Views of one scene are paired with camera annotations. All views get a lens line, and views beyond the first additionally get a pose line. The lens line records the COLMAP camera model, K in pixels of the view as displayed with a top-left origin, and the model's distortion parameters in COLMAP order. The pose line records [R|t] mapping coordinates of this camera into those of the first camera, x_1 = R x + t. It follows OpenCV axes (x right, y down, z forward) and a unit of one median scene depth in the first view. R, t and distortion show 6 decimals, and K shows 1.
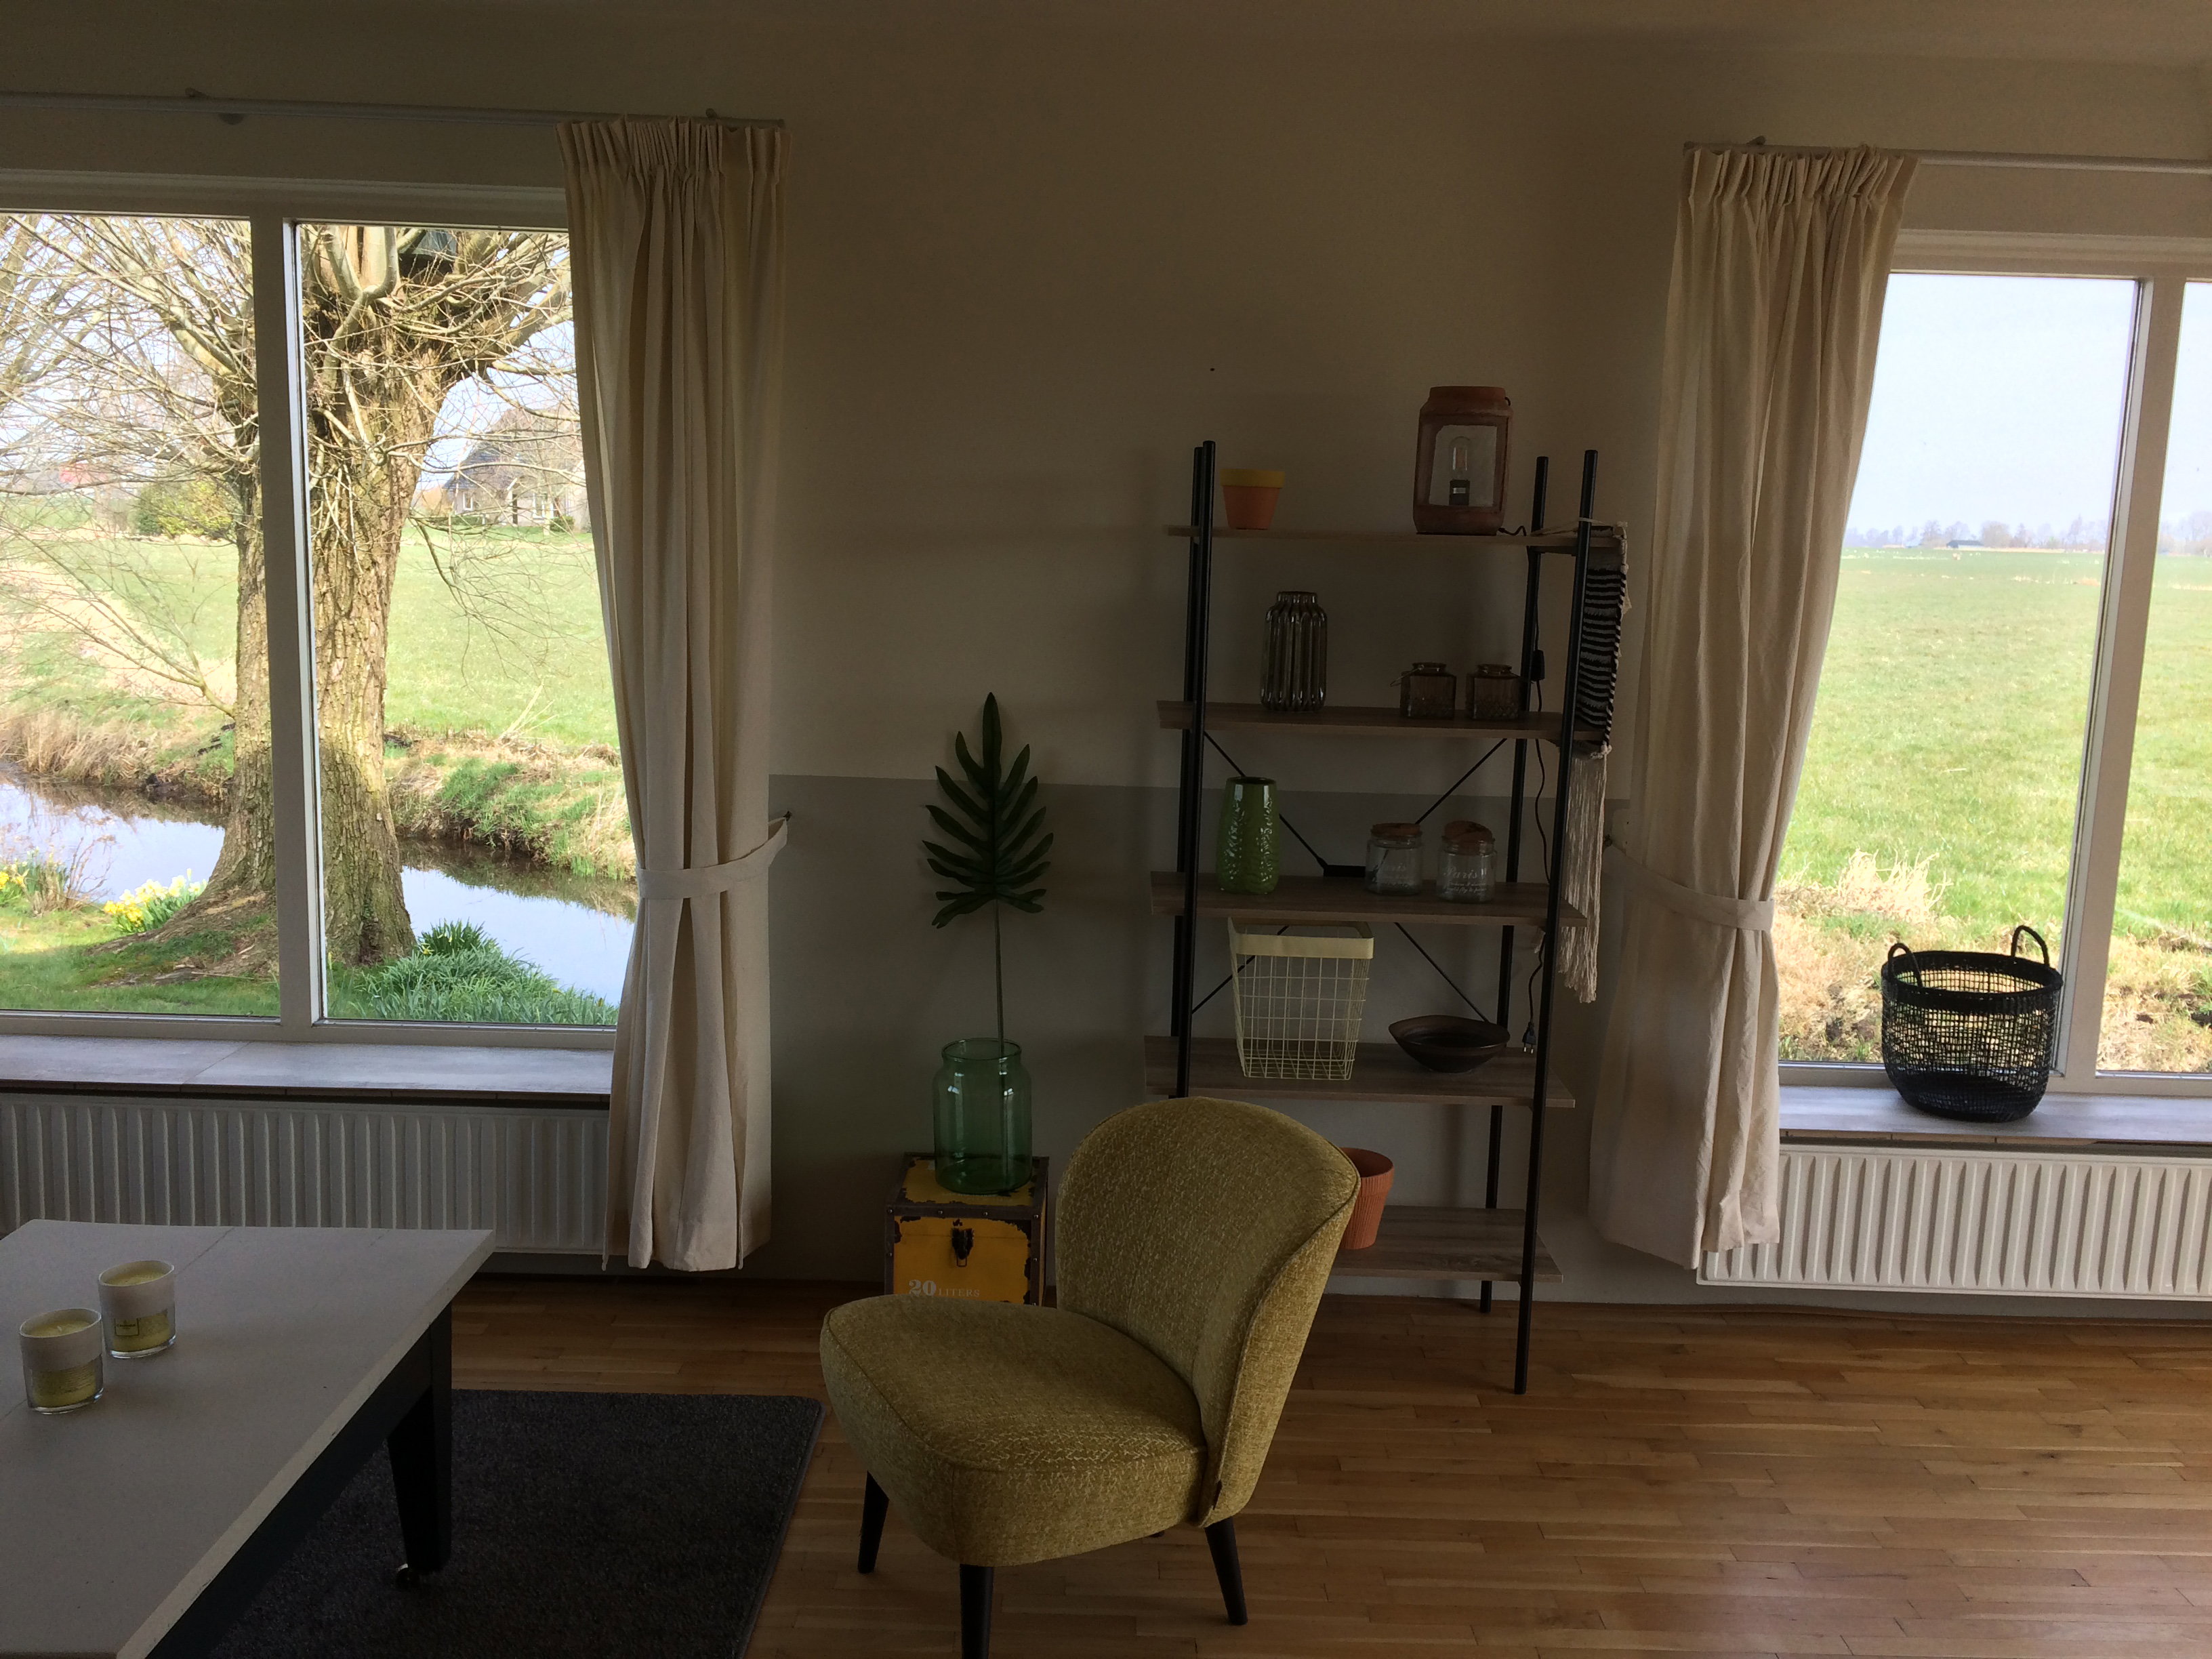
lens RADIAL K [[1883.1, 0, 1107.5], [0, 1883.1, 830.6], [0, 0, 1]] dist [0.016023, 0.001158]
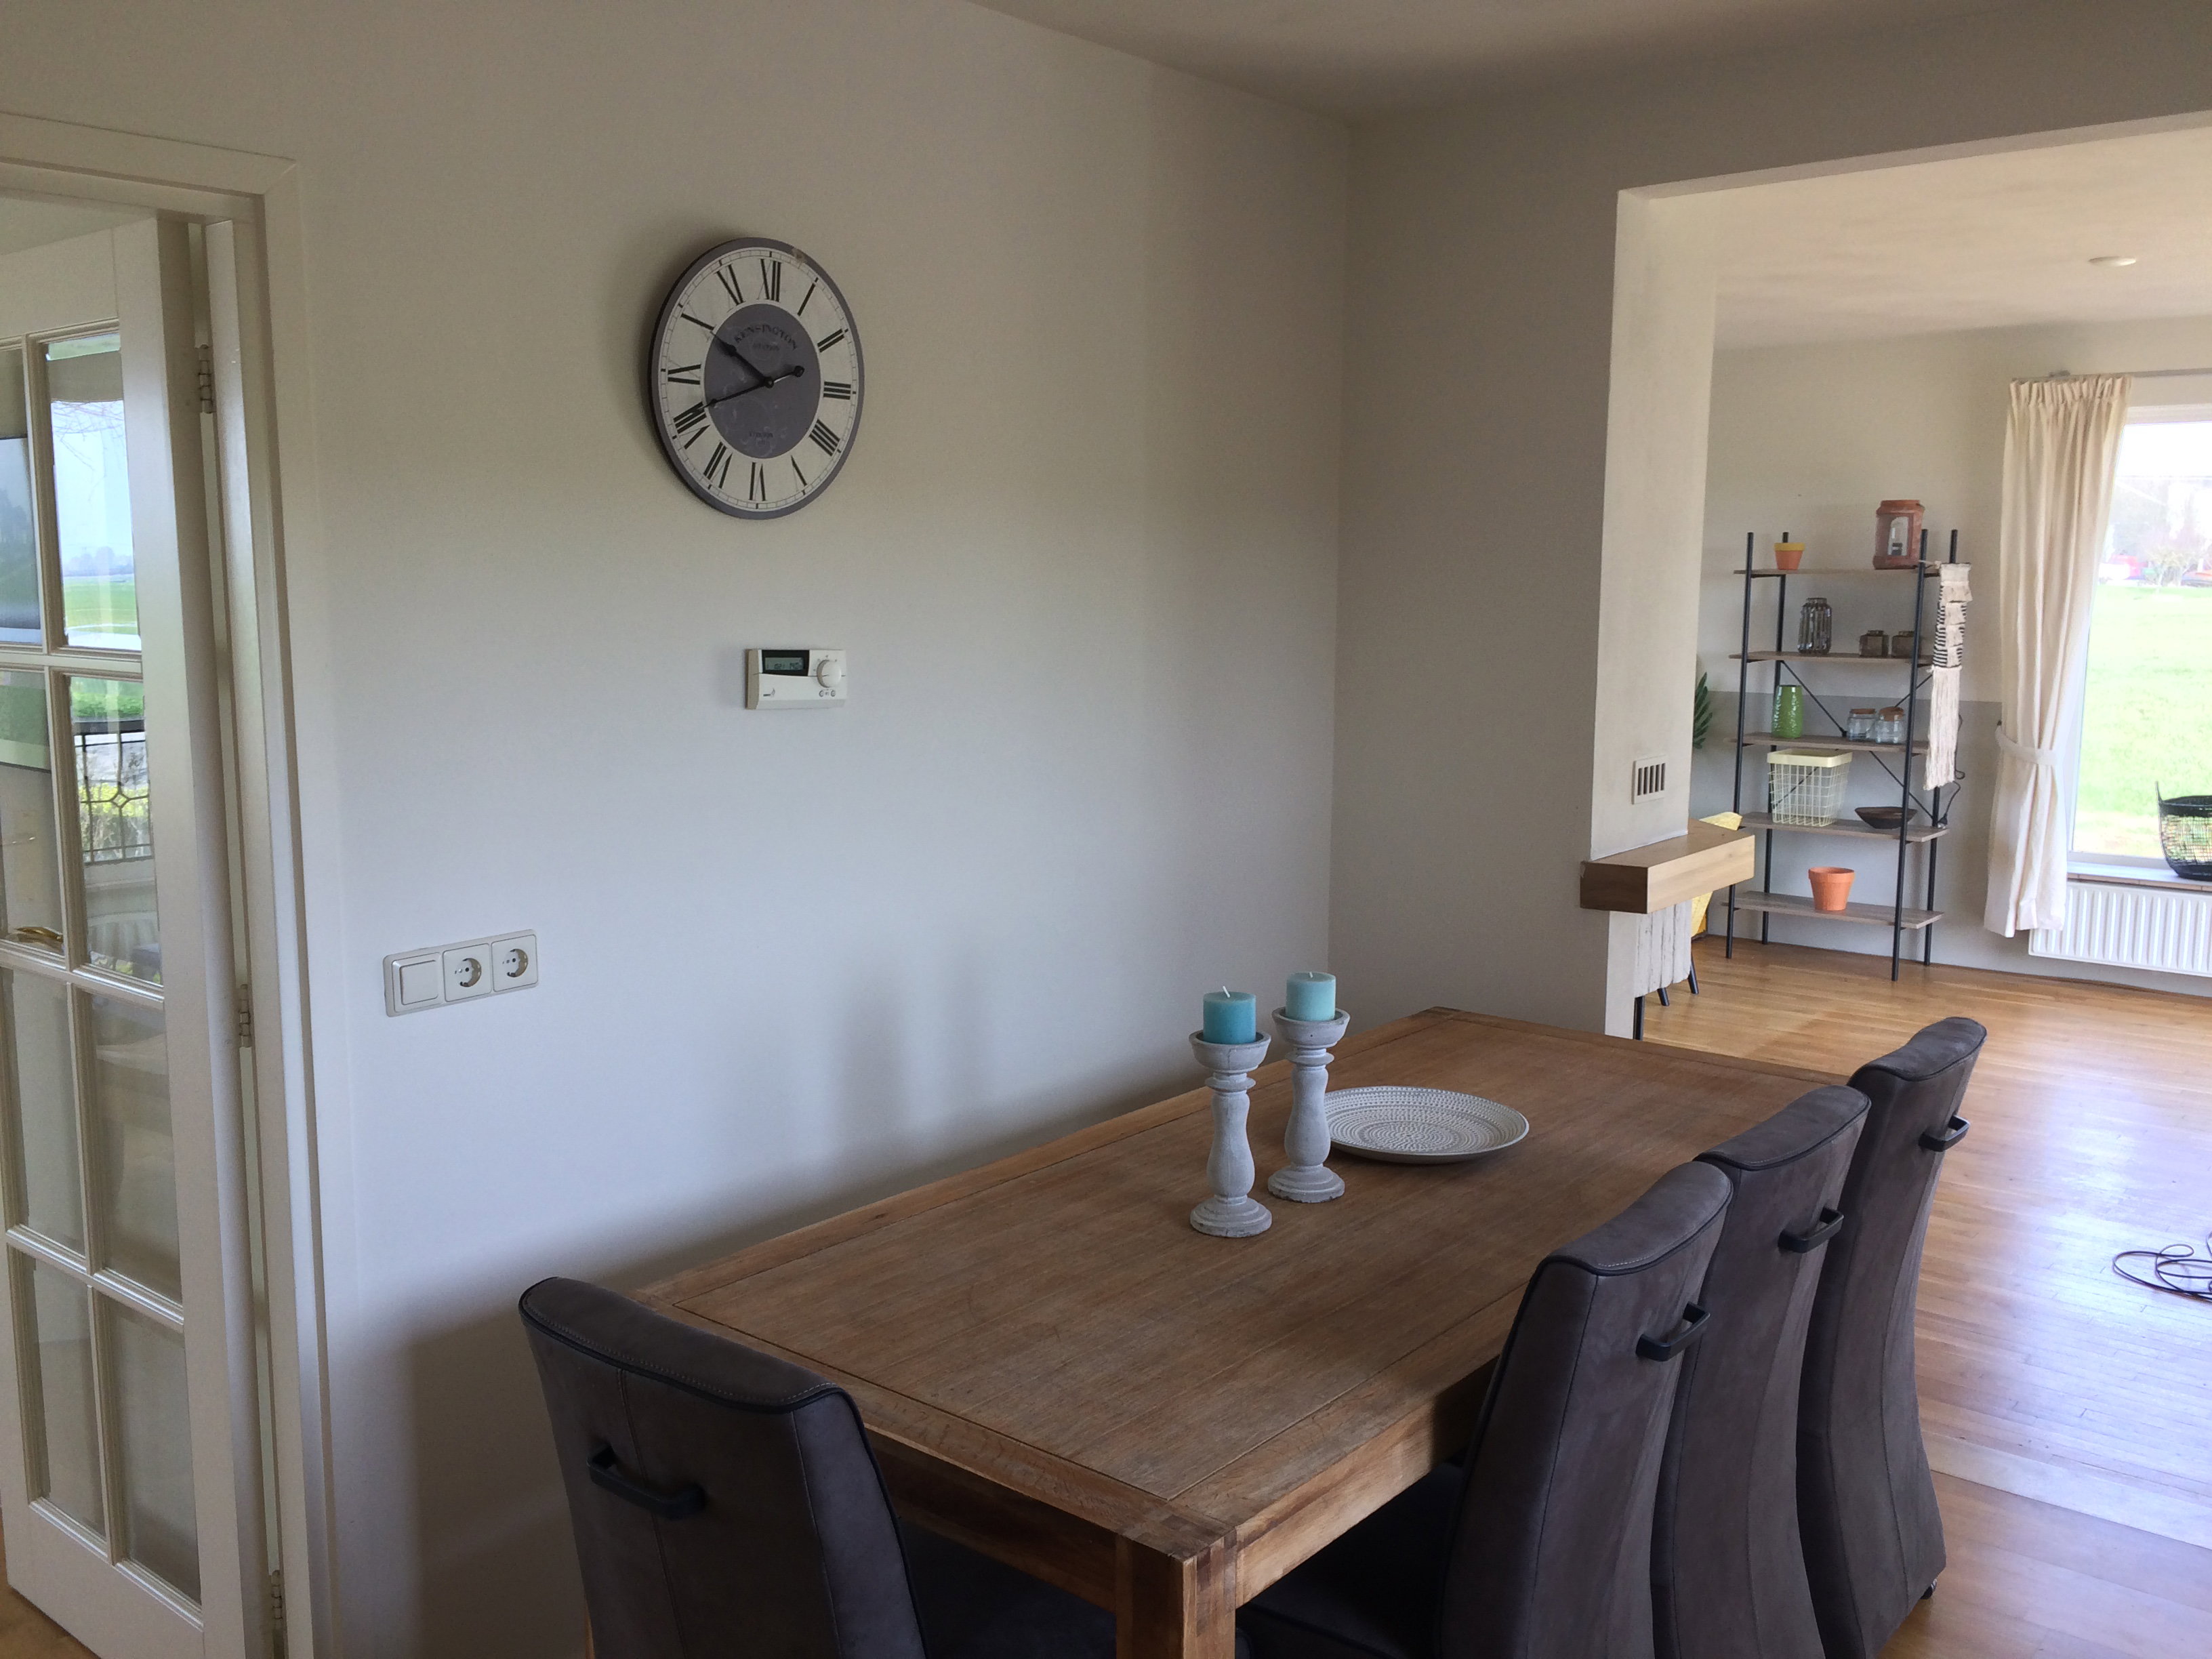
lens RADIAL K [[1883.1, 0, 1103.4], [0, 1883.1, 831.0], [0, 0, 1]] dist [0.016023, 0.001158]
pose [[0.782807, 0.059255, -0.619437, 0.816382], [-0.087430, 0.996055, -0.015206, 0.242177], [0.616092, 0.066061, 0.784899, -1.173281]]
